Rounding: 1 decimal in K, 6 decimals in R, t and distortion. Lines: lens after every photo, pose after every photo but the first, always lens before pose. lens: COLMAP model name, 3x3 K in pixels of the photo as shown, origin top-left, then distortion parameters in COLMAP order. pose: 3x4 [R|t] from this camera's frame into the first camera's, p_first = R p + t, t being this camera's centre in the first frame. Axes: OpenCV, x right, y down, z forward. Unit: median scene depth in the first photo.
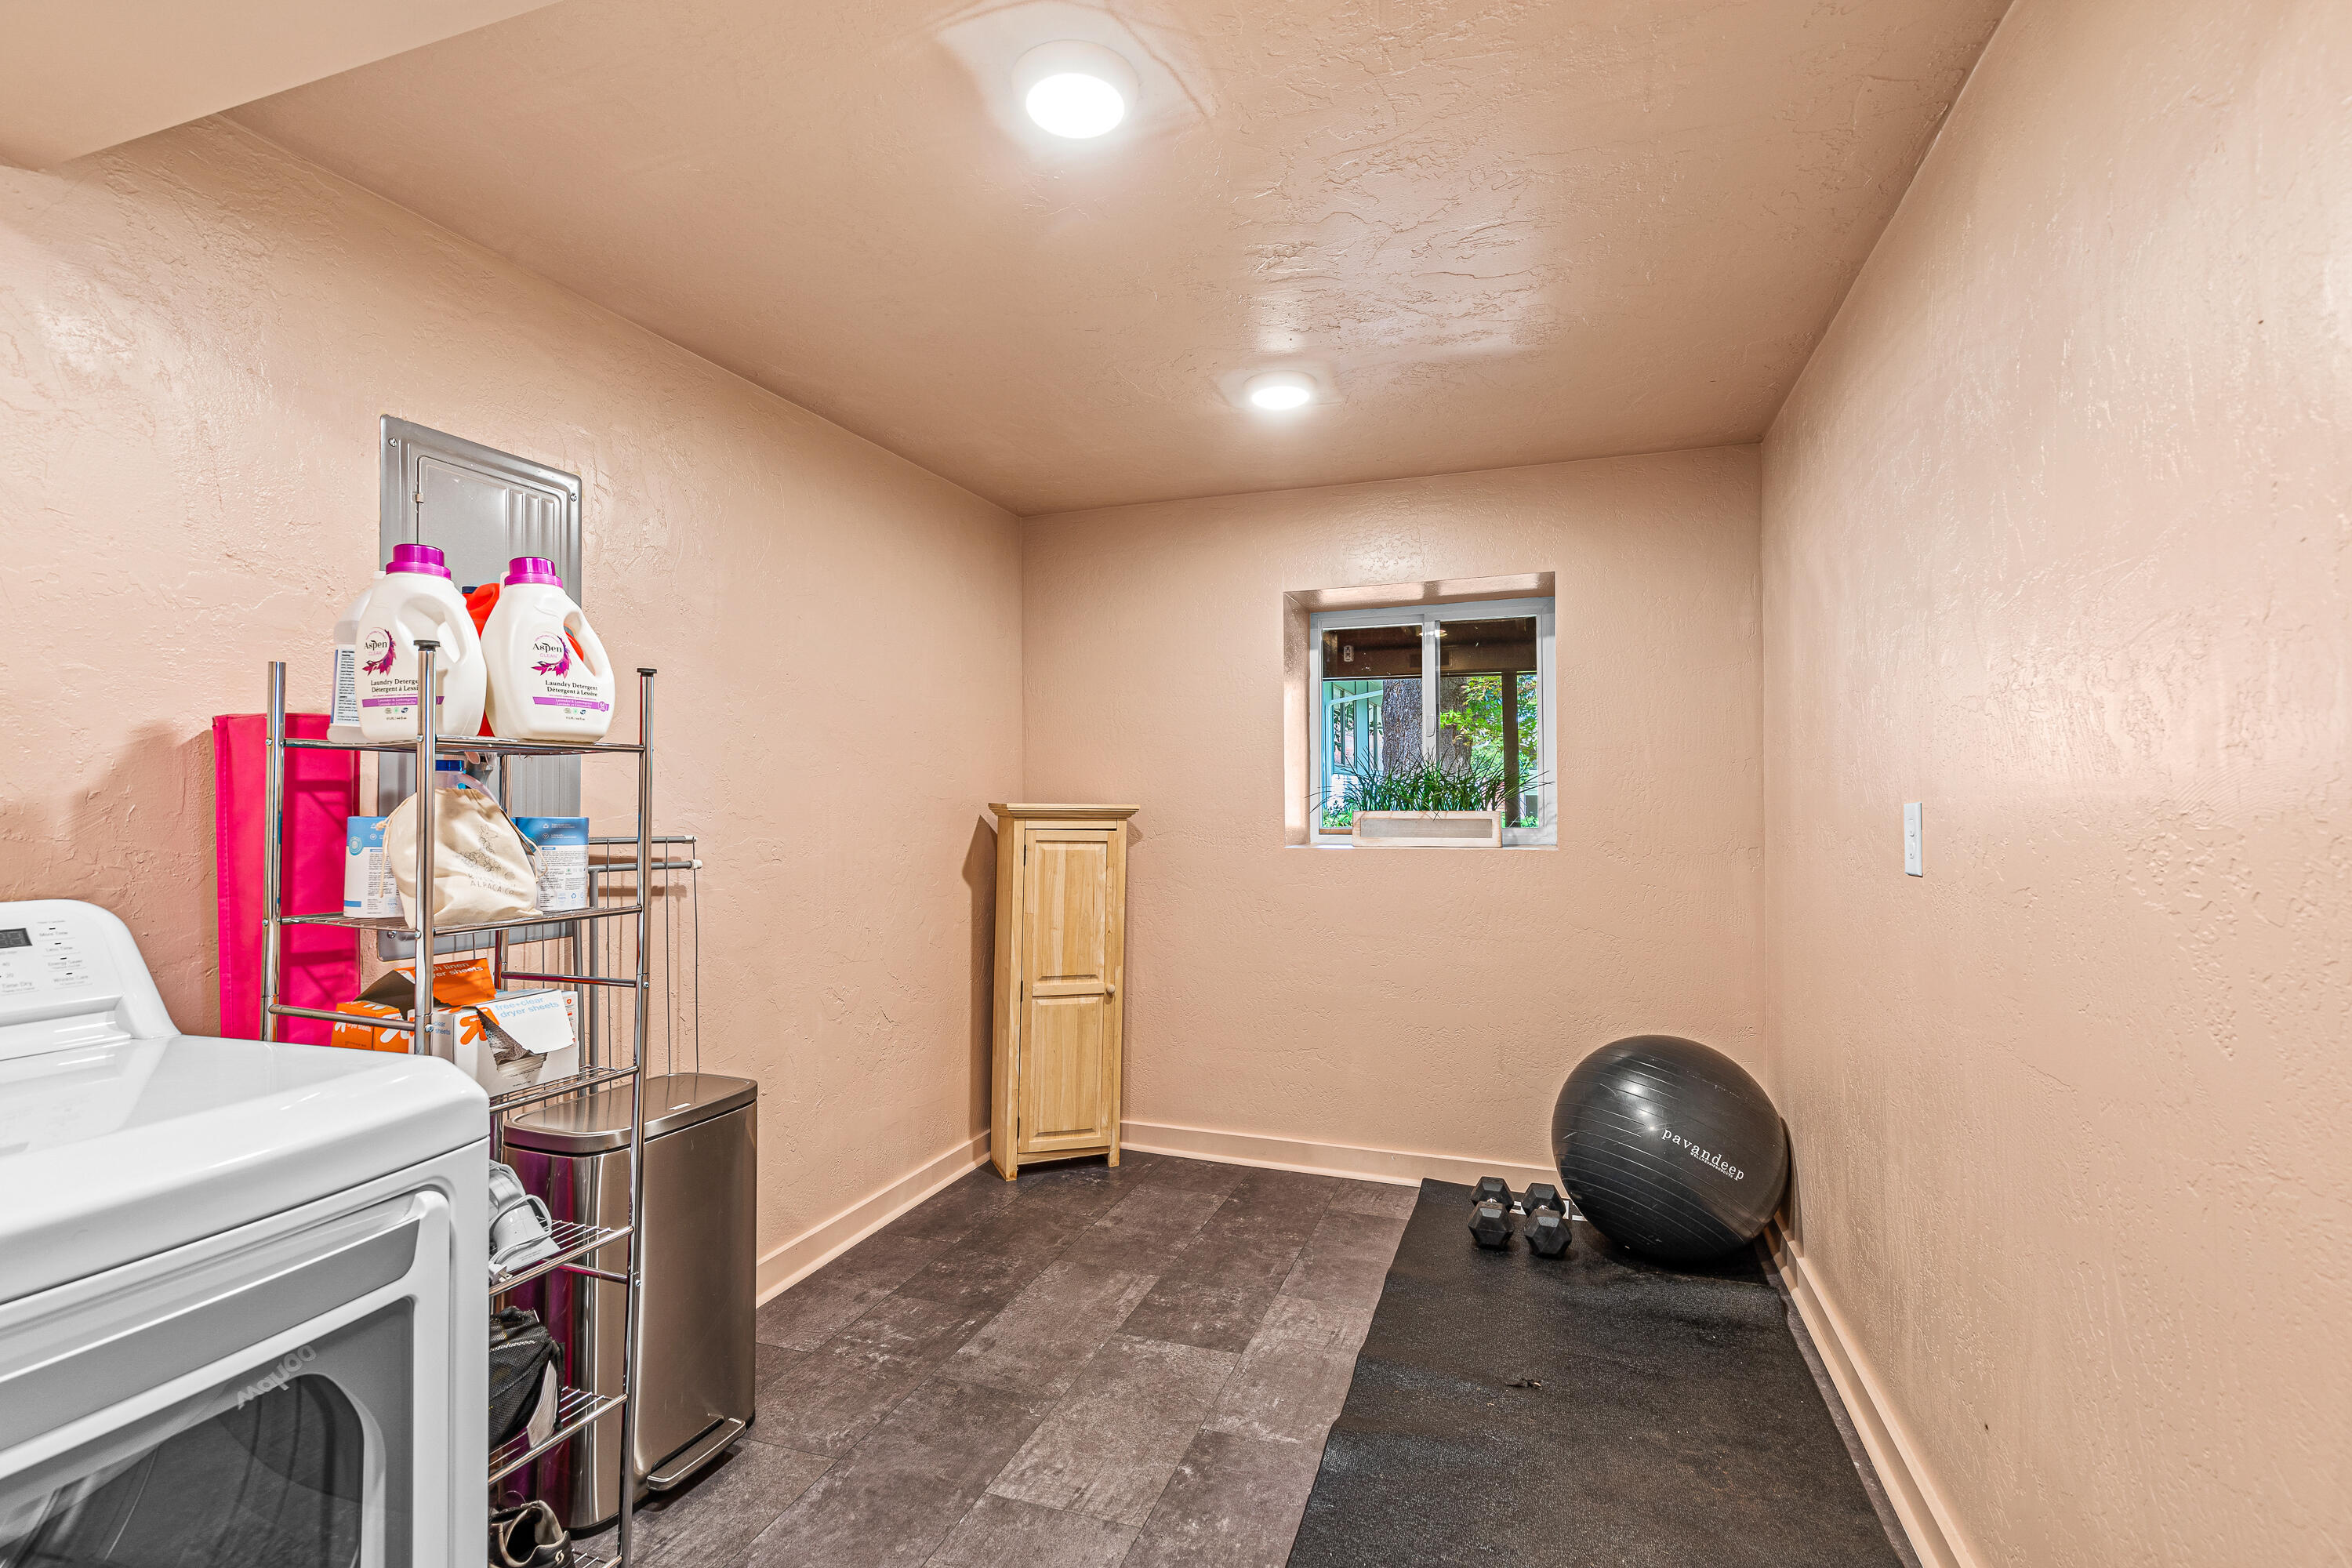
lens RADIAL K [[1065.0, 0, 1174.5], [0, 1065.0, 787.7], [0, 0, 1]] dist [0.010275, -0.002431]
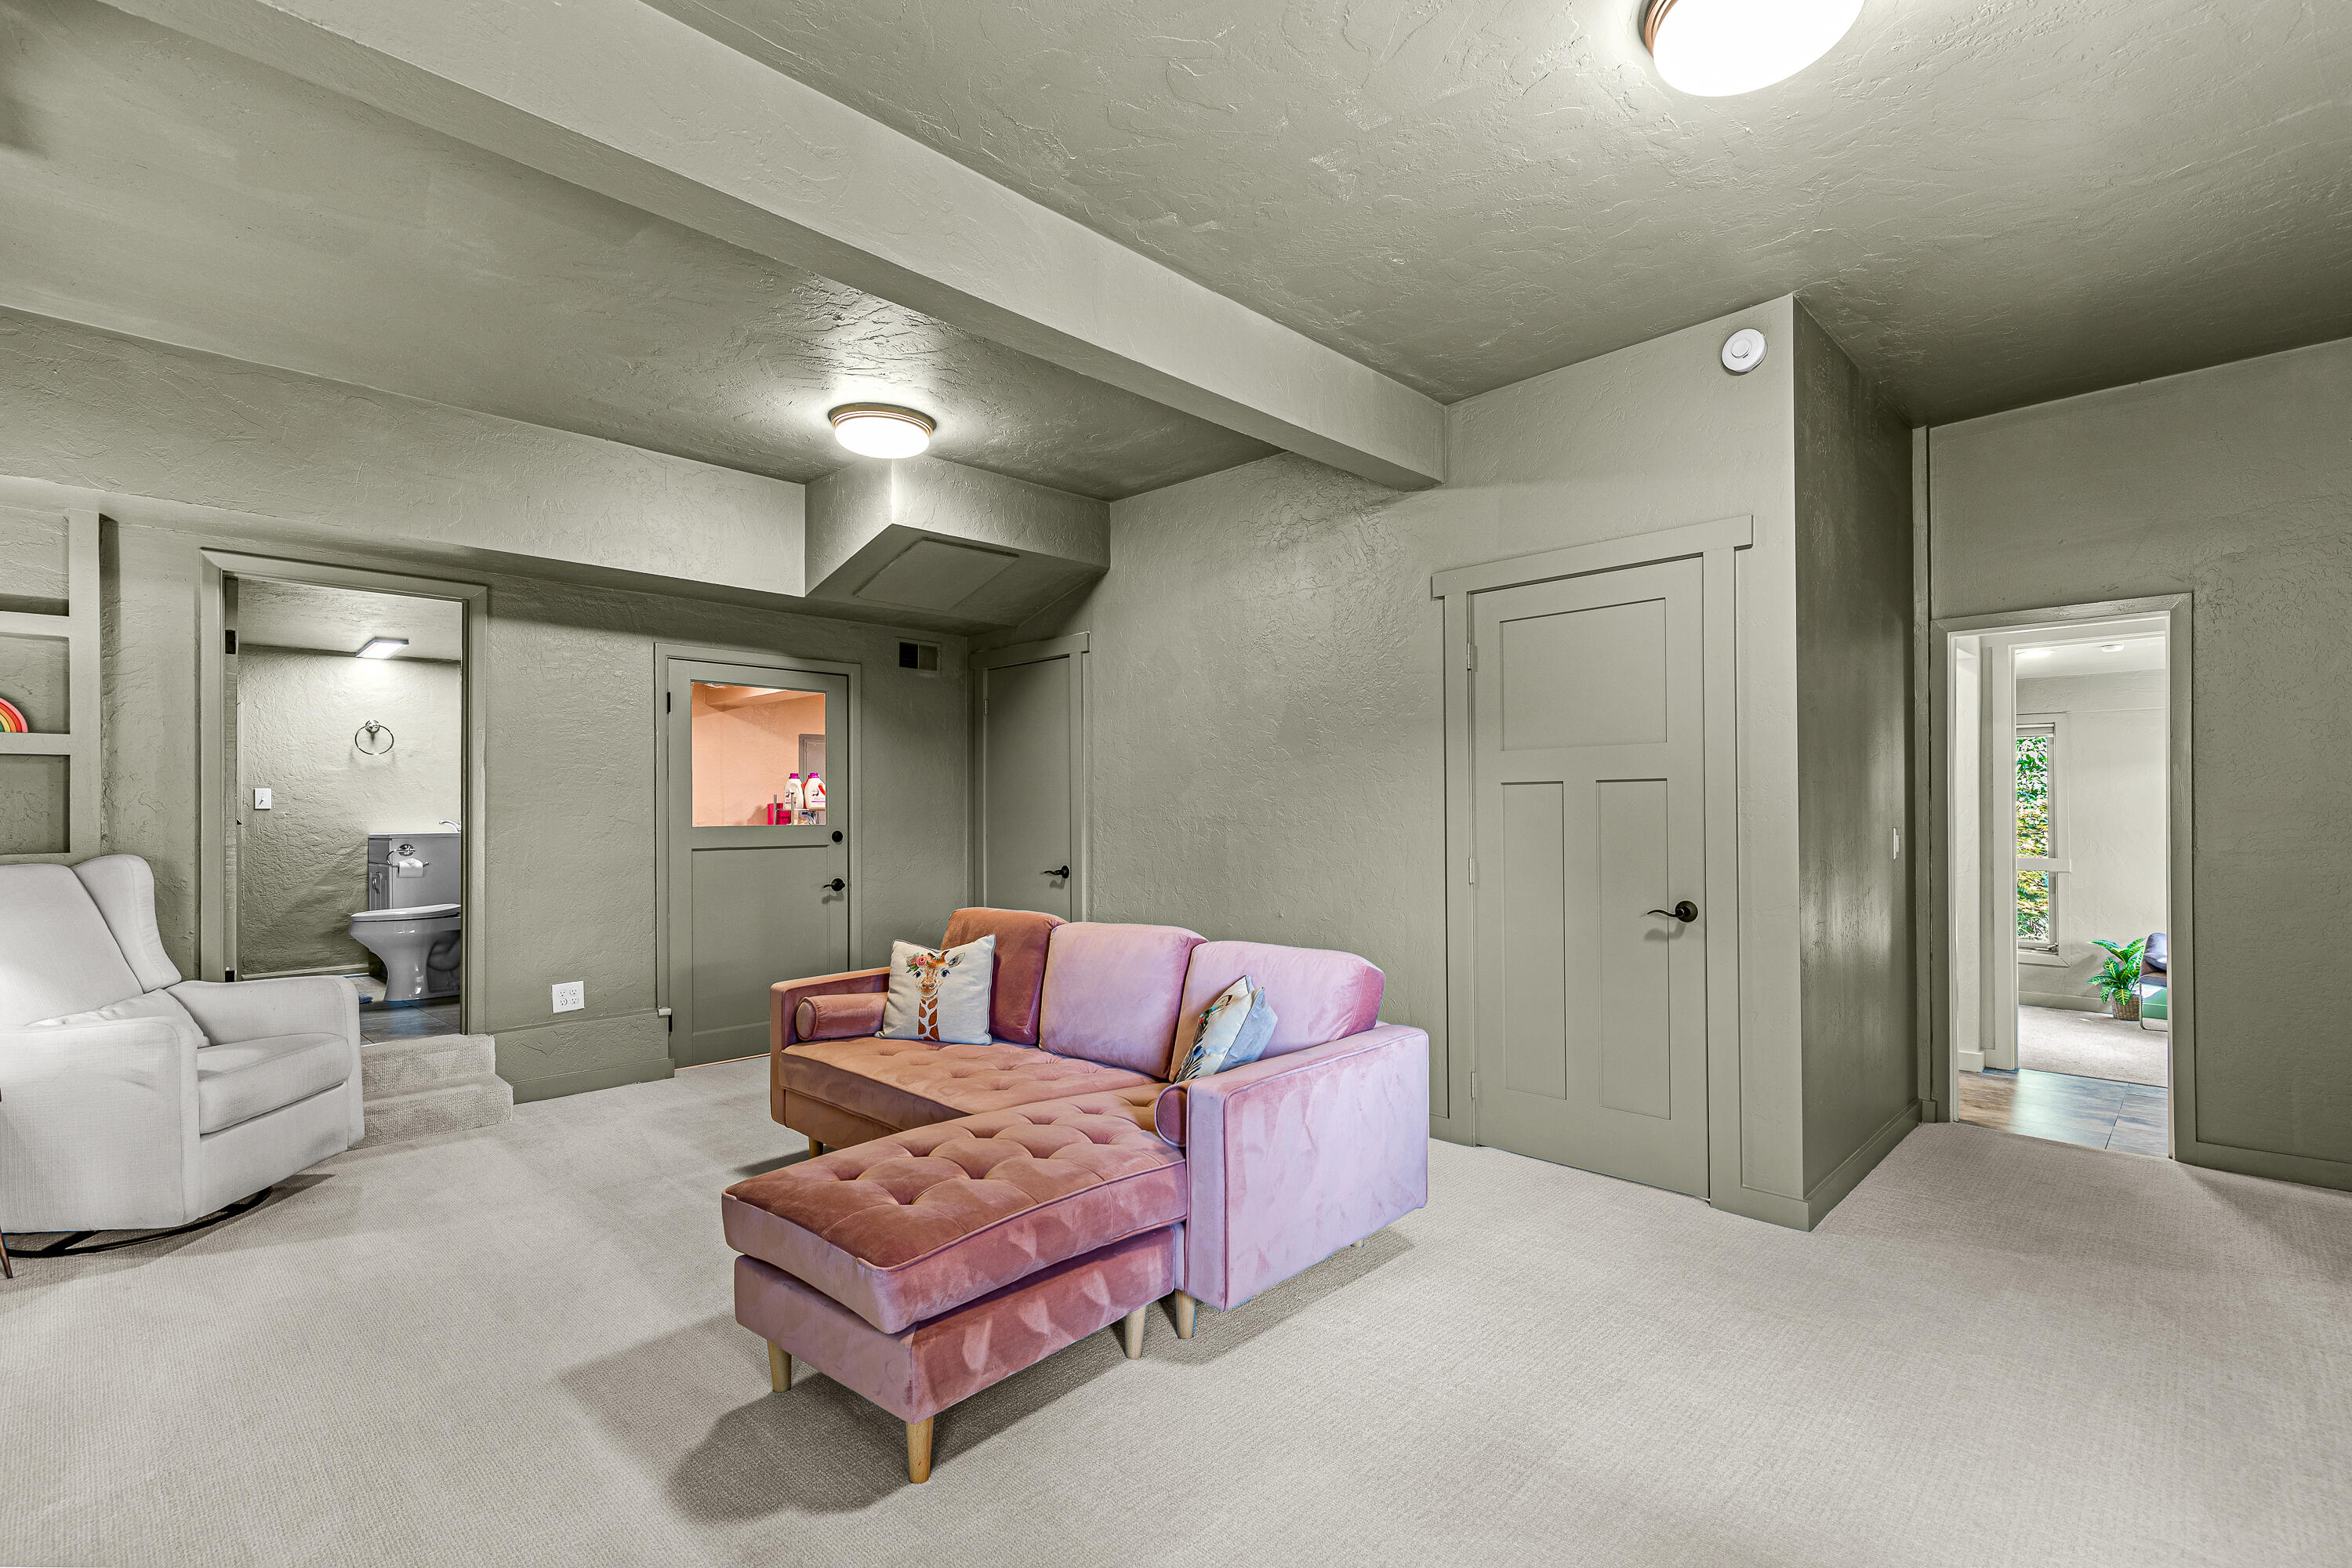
lens RADIAL K [[1065.0, 0, 1179.0], [0, 1065.0, 795.8], [0, 0, 1]] dist [0.010275, -0.002431]
pose [[0.912635, -0.002421, -0.408767, 3.458758], [0.002131, 0.999997, -0.001165, -0.099201], [0.408769, 0.000192, 0.912638, -3.319707]]
